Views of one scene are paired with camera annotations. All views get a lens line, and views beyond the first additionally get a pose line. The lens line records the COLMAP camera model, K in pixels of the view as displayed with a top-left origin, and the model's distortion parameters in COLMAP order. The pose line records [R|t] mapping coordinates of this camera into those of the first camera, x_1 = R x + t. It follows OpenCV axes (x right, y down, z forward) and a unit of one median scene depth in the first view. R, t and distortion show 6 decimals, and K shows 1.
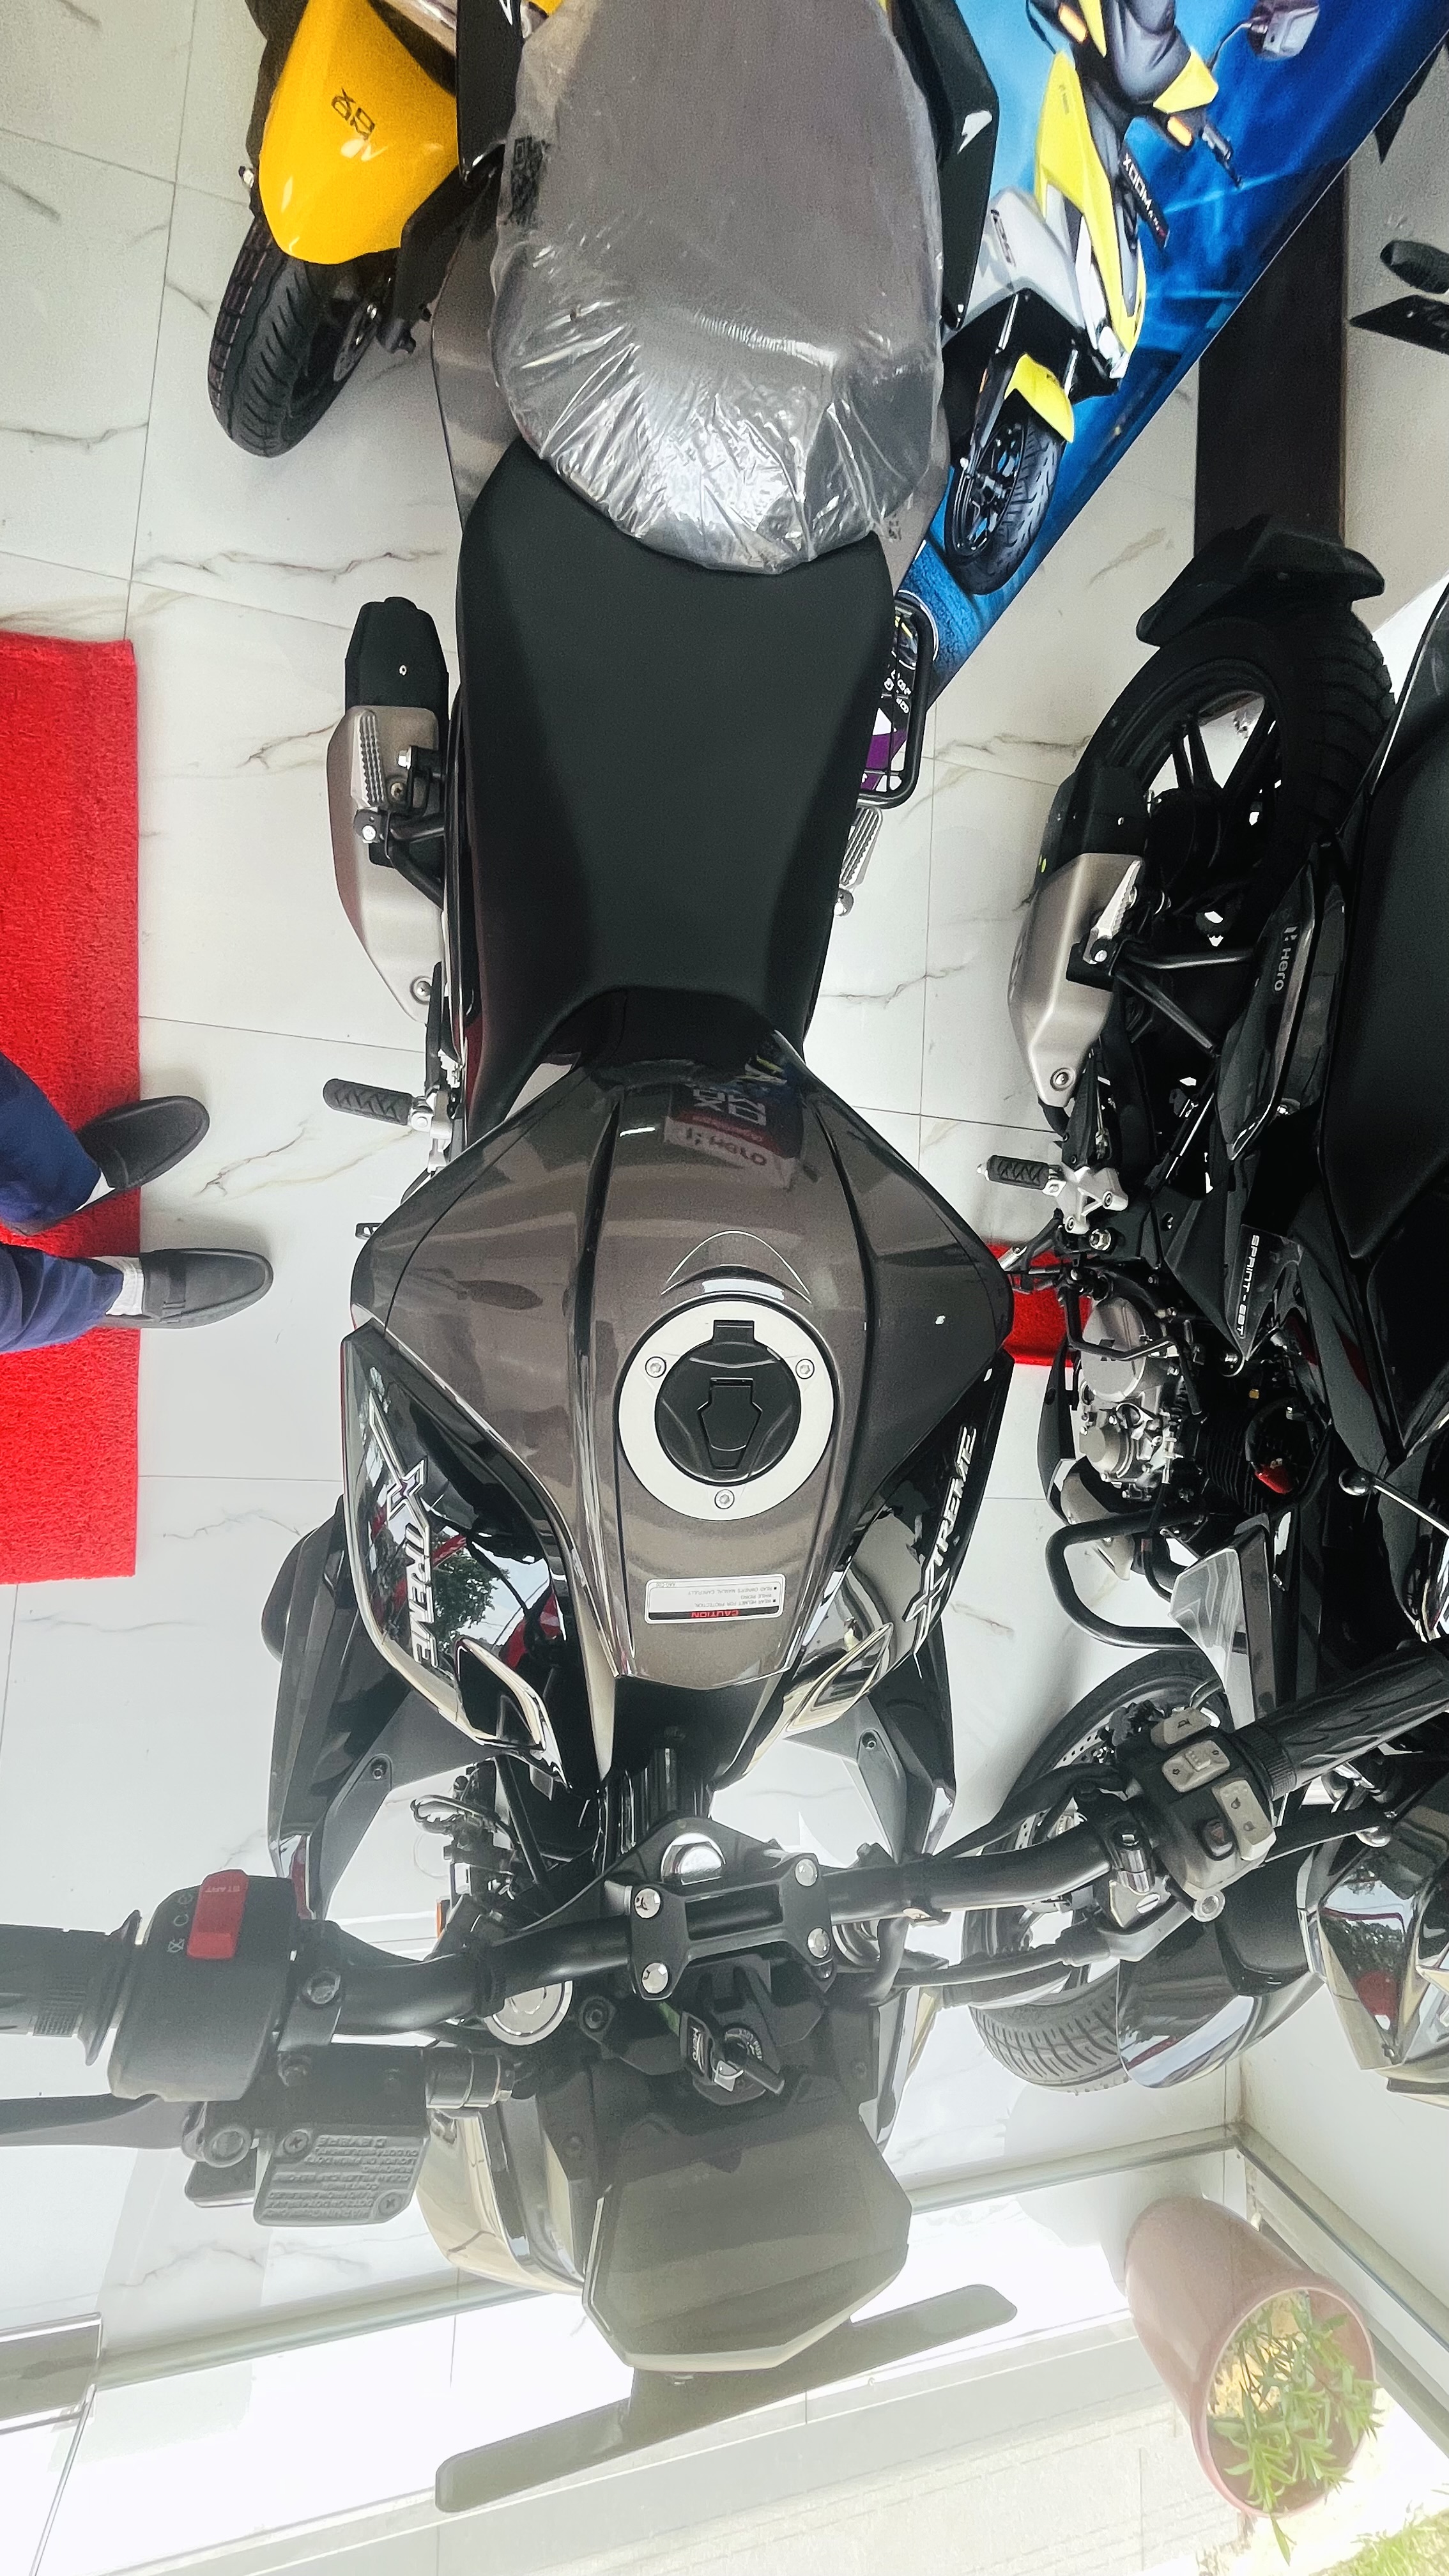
lens RADIAL K [[1024.6, 0, 724.5], [0, 1024.6, 1288.0], [0, 0, 1]] dist [0.001329, 0.000072]
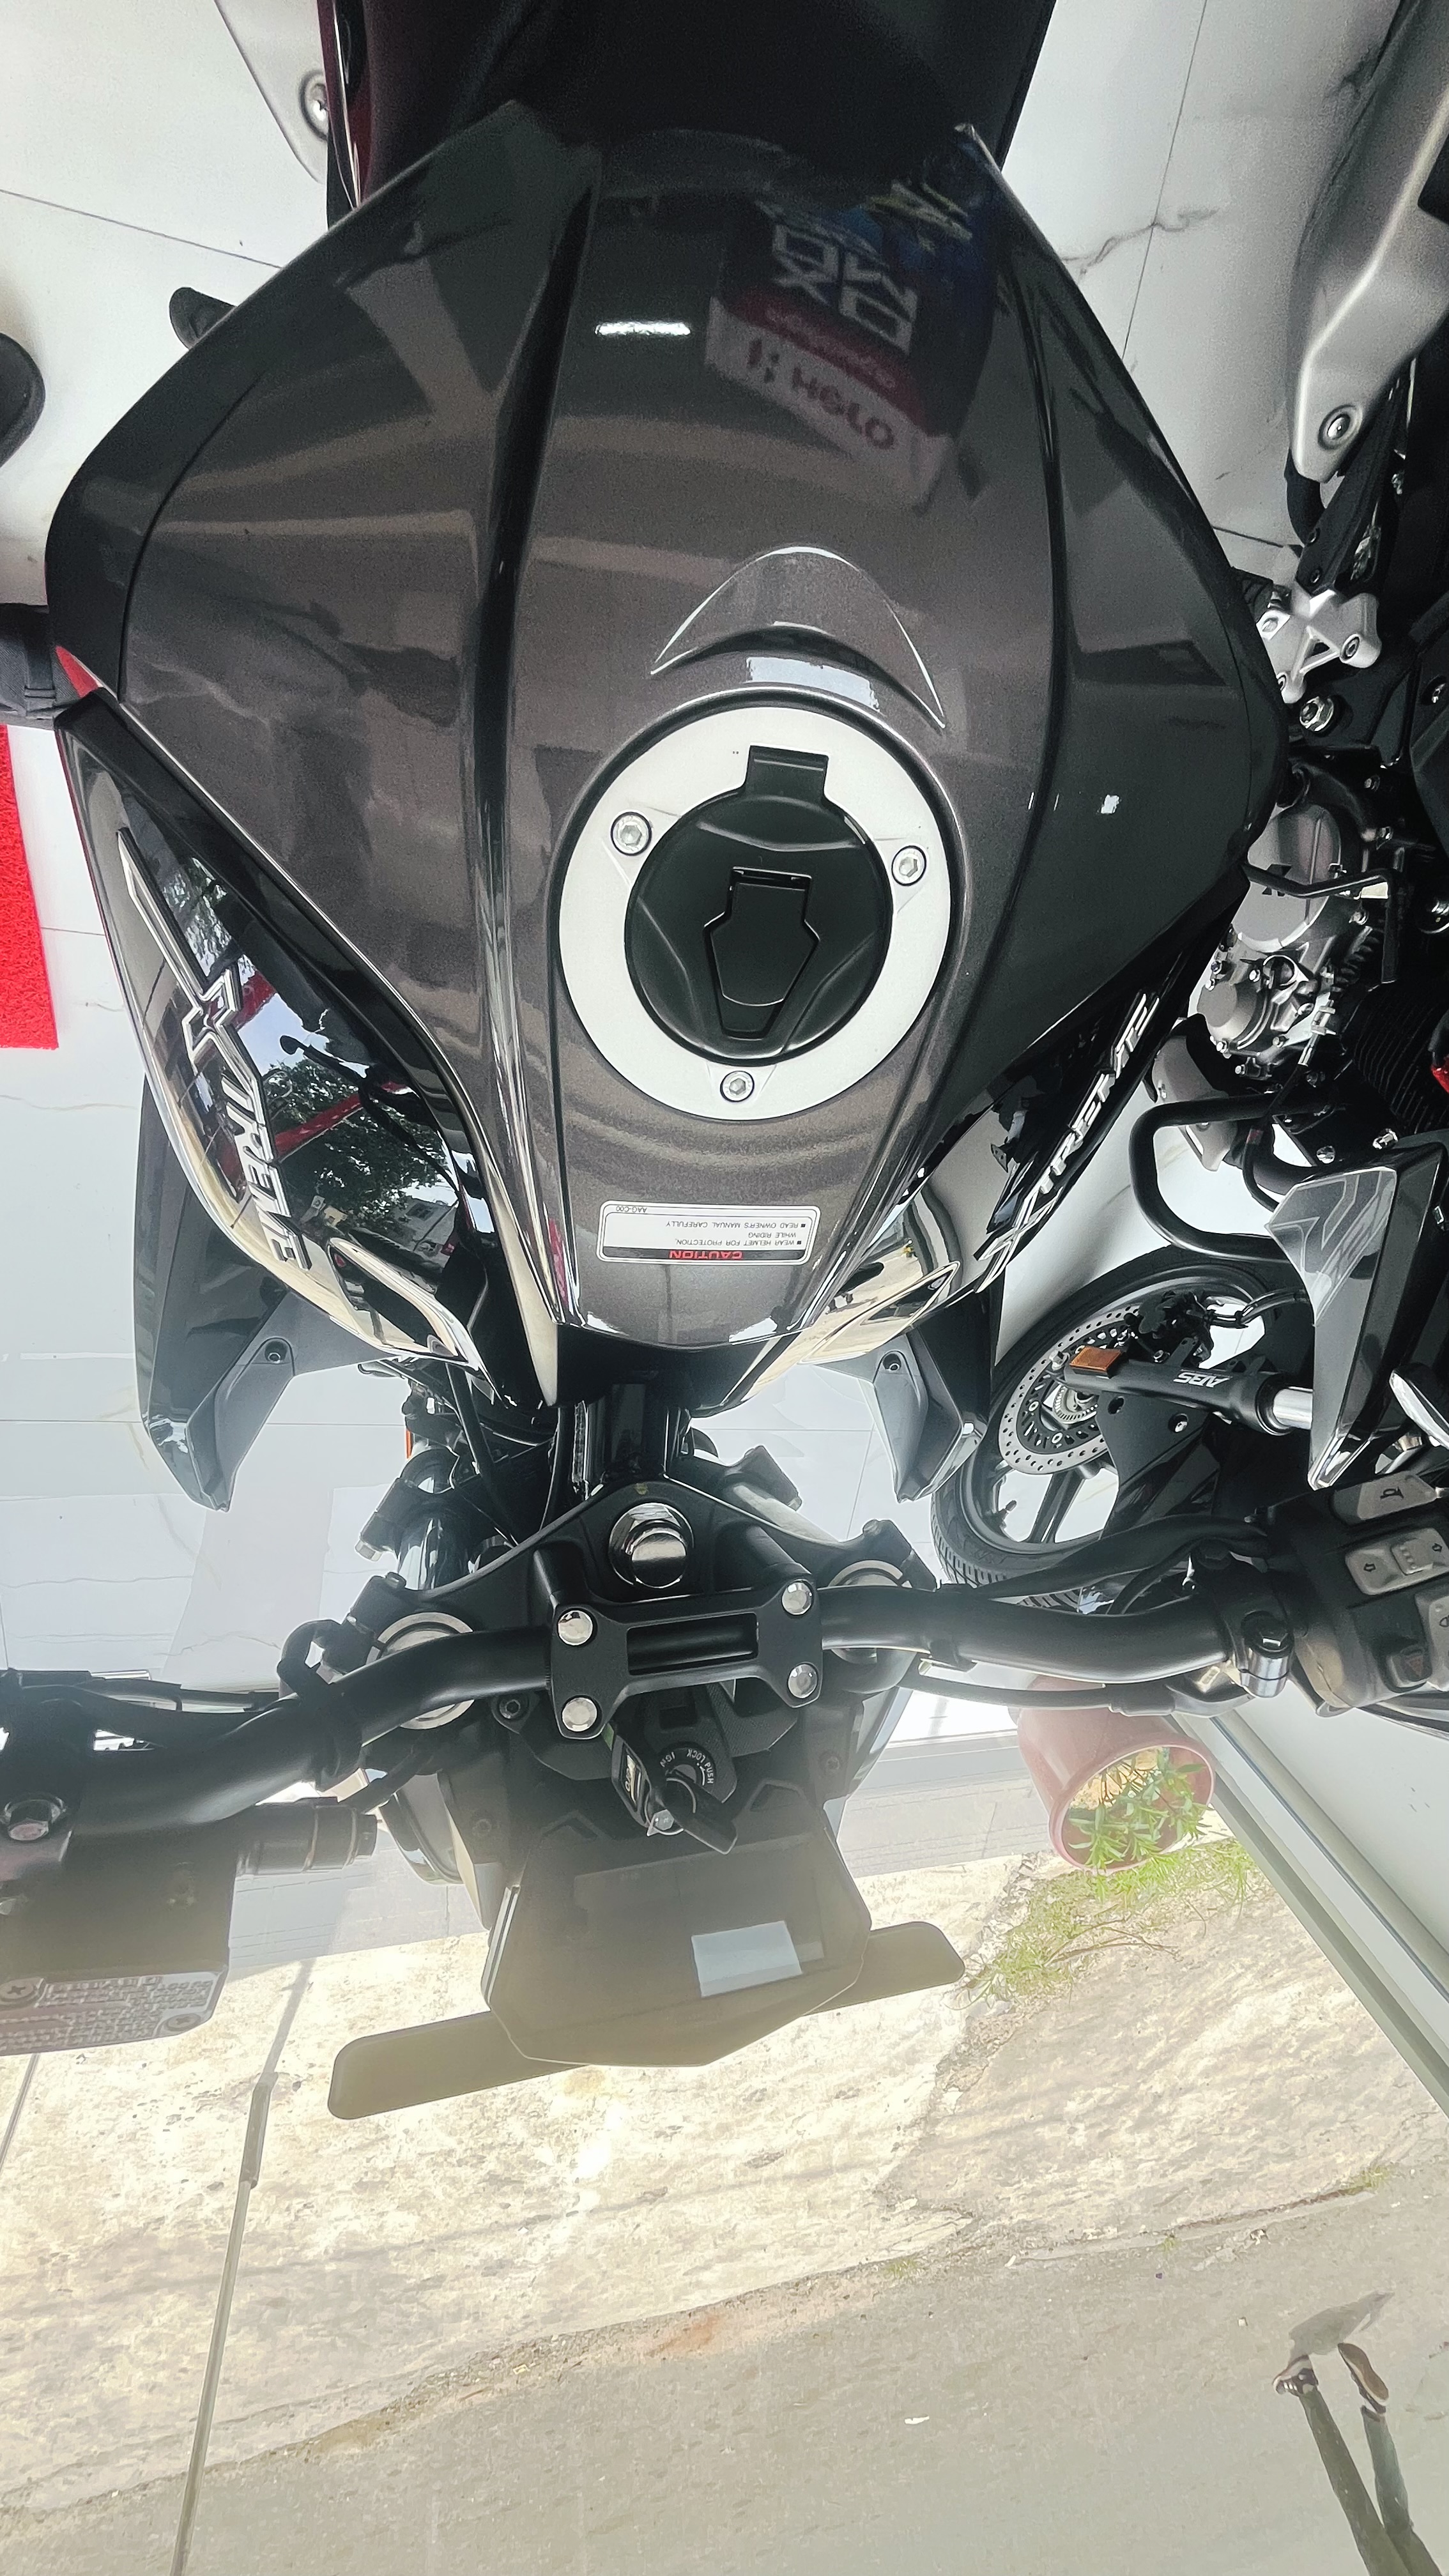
lens RADIAL K [[1044.6, 0, 709.8], [0, 1044.6, 1284.8], [0, 0, 1]] dist [-0.002527, -0.000111]
pose [[0.994458, 0.104006, -0.015396, 0.002167], [-0.085853, 0.887815, 0.452121, 0.014880], [0.060692, -0.448294, 0.891824, 0.170813]]
